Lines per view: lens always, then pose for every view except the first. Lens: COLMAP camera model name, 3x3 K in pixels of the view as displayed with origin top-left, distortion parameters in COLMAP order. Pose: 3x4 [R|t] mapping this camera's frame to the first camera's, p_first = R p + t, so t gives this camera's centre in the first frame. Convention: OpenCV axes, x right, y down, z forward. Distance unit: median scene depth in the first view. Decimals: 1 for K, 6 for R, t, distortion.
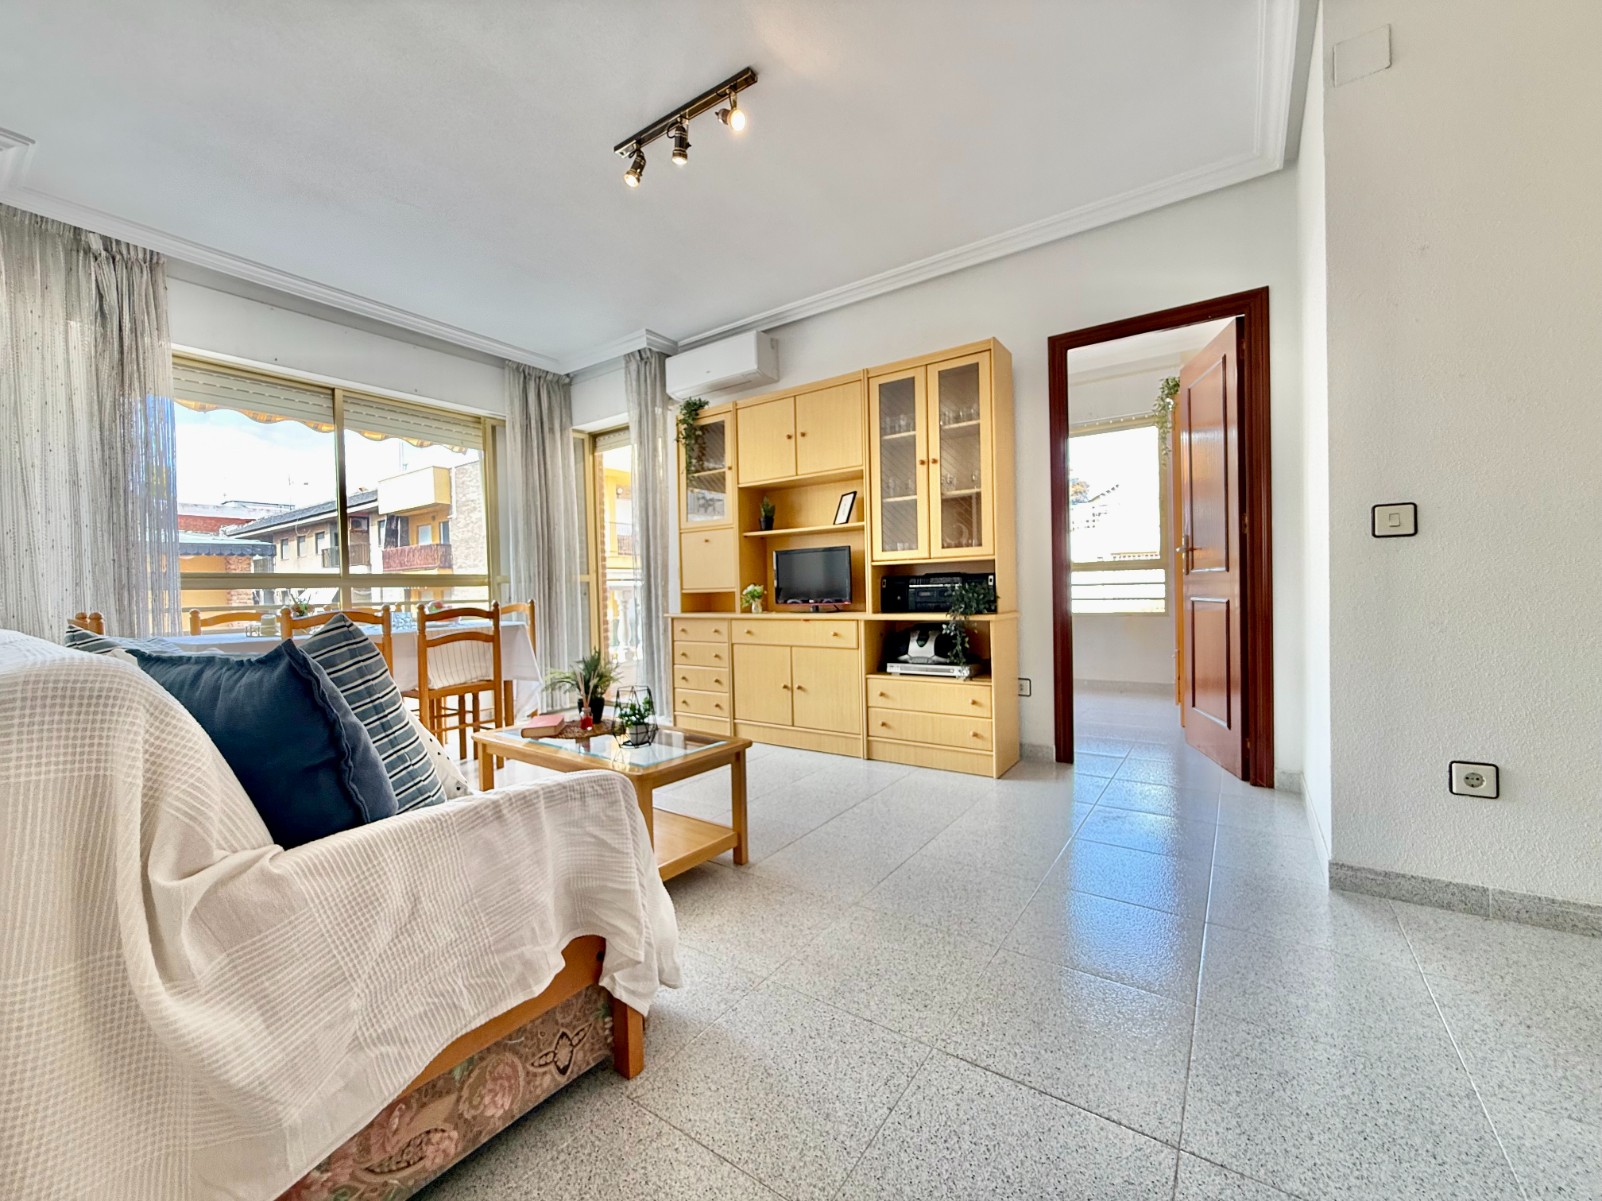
lens RADIAL K [[639.0, 0, 800.9], [0, 639.0, 601.8], [0, 0, 1]] dist [0.000065, 0.000760]
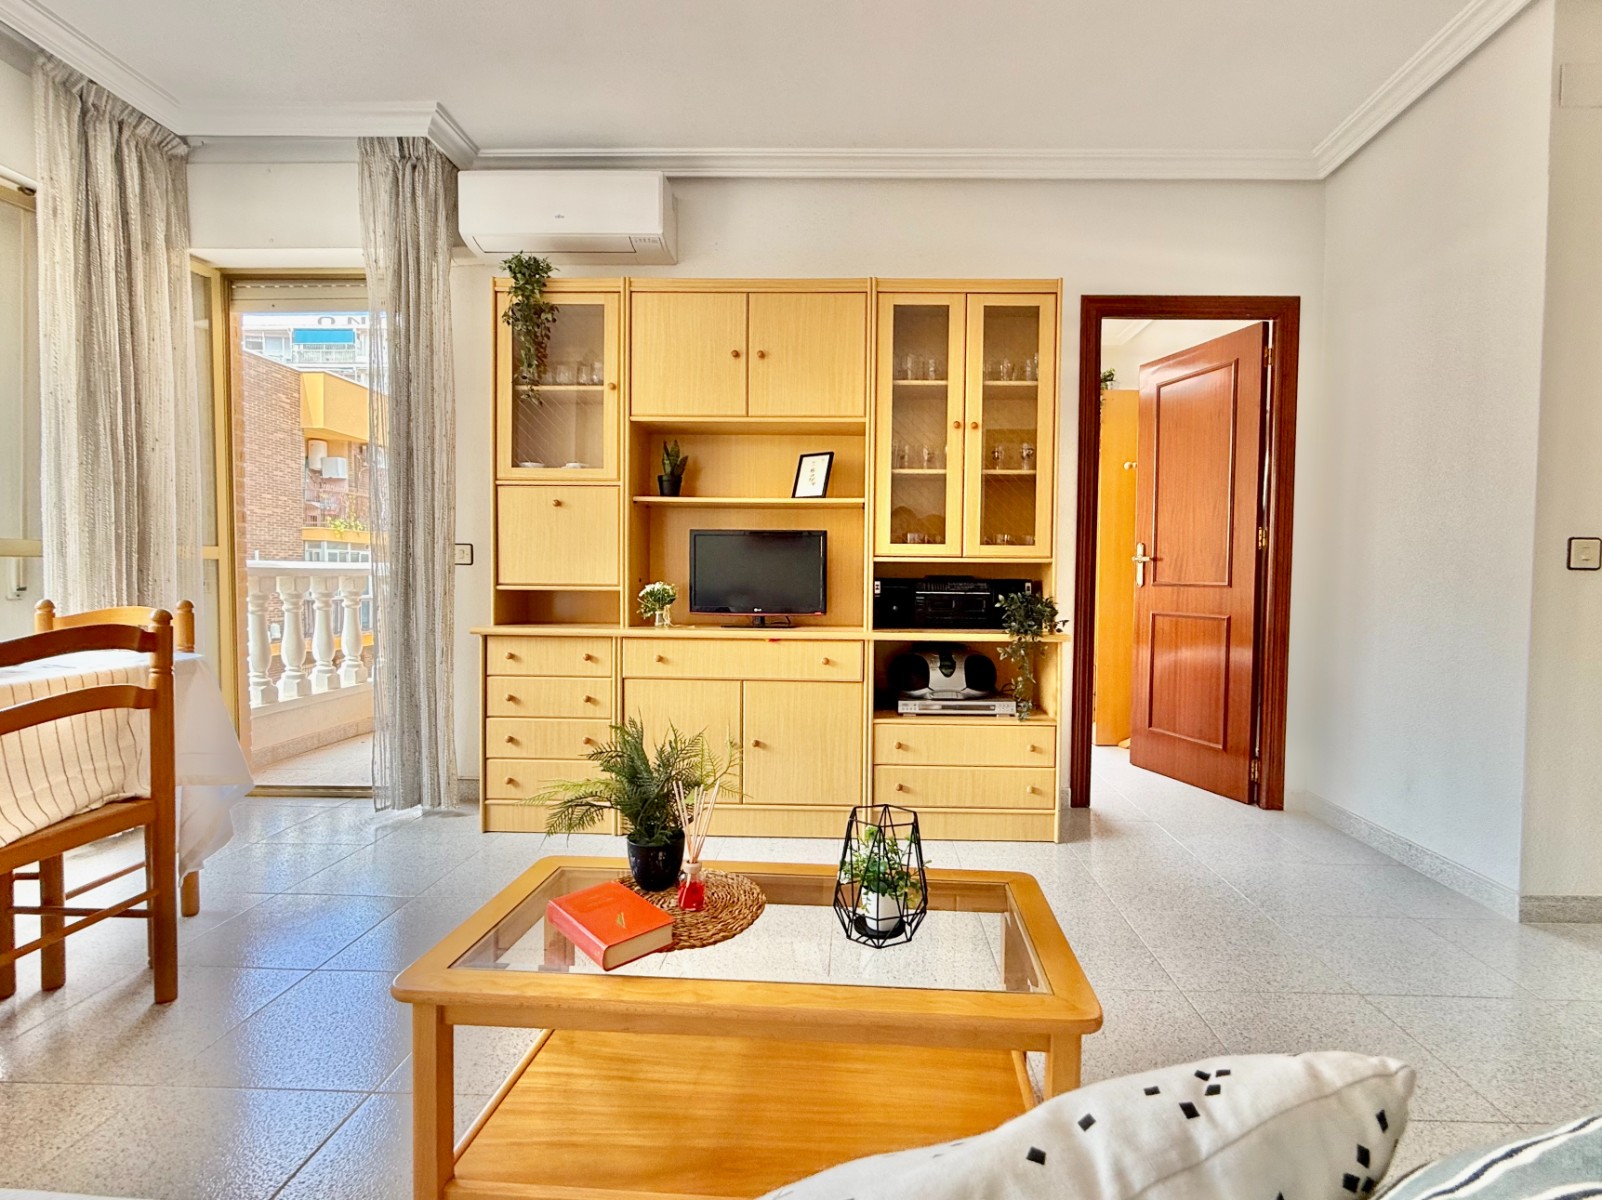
lens RADIAL K [[742.0, 0, 800.9], [0, 742.0, 600.5], [0, 0, 1]] dist [0.000896, 0.000091]
pose [[0.833285, 0.012671, 0.552698, -0.372873], [-0.020033, 0.999773, 0.007283, -0.017452], [-0.552480, -0.017141, 0.833350, 0.337426]]
